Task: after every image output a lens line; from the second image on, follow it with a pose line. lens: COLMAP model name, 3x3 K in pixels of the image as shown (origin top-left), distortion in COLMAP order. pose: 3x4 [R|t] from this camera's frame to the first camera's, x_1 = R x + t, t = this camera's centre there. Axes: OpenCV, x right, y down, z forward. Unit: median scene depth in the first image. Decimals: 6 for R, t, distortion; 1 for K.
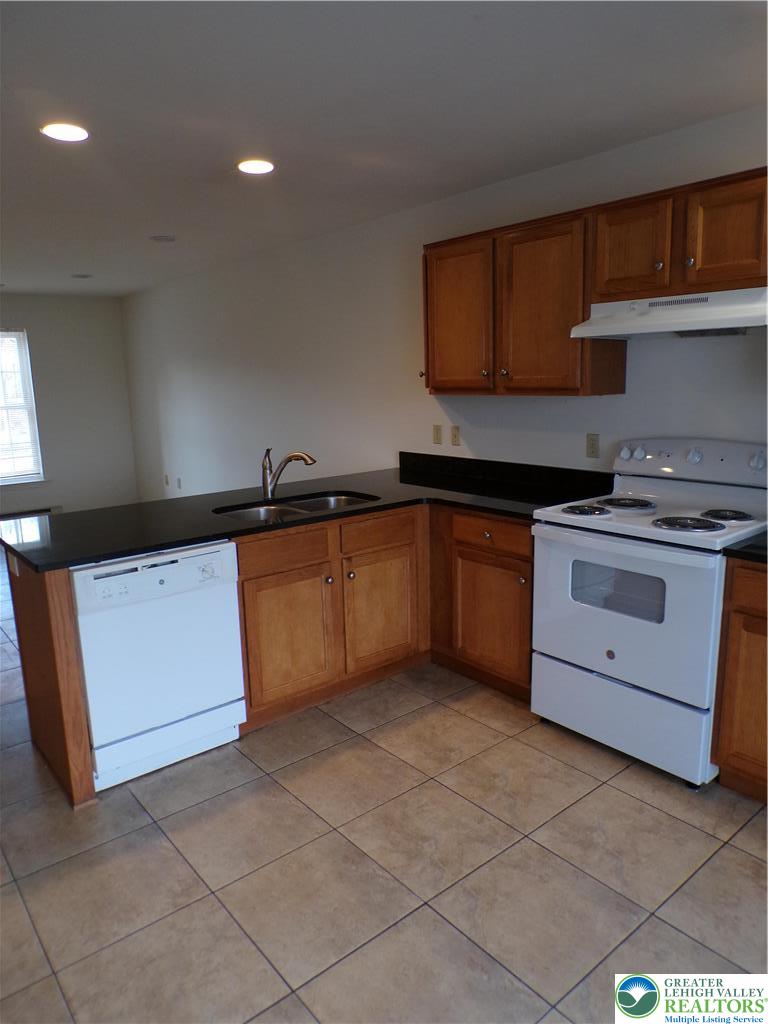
lens RADIAL K [[684.6, 0, 376.4], [0, 684.6, 514.5], [0, 0, 1]] dist [-0.047744, 0.007852]
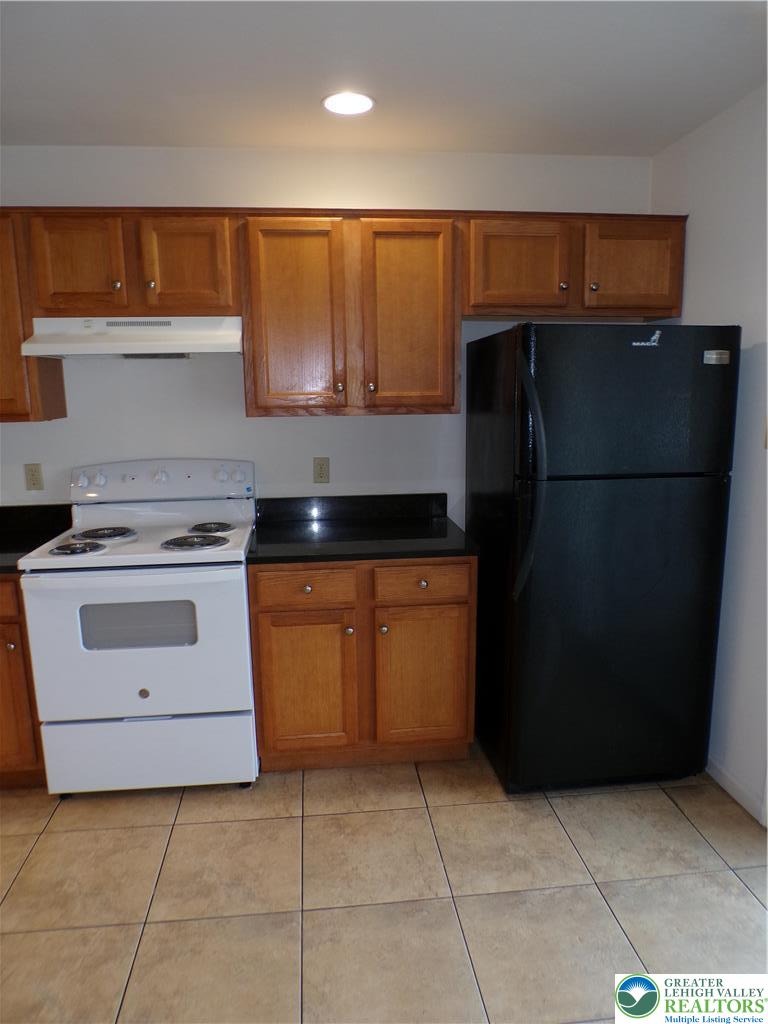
lens RADIAL K [[684.6, 0, 381.7], [0, 684.6, 512.7], [0, 0, 1]] dist [-0.047744, 0.007852]
pose [[0.538152, -0.141402, 0.830902, -0.227728], [0.163522, 0.984611, 0.061651, -0.045394], [-0.826833, 0.102693, 0.552993, 0.184885]]
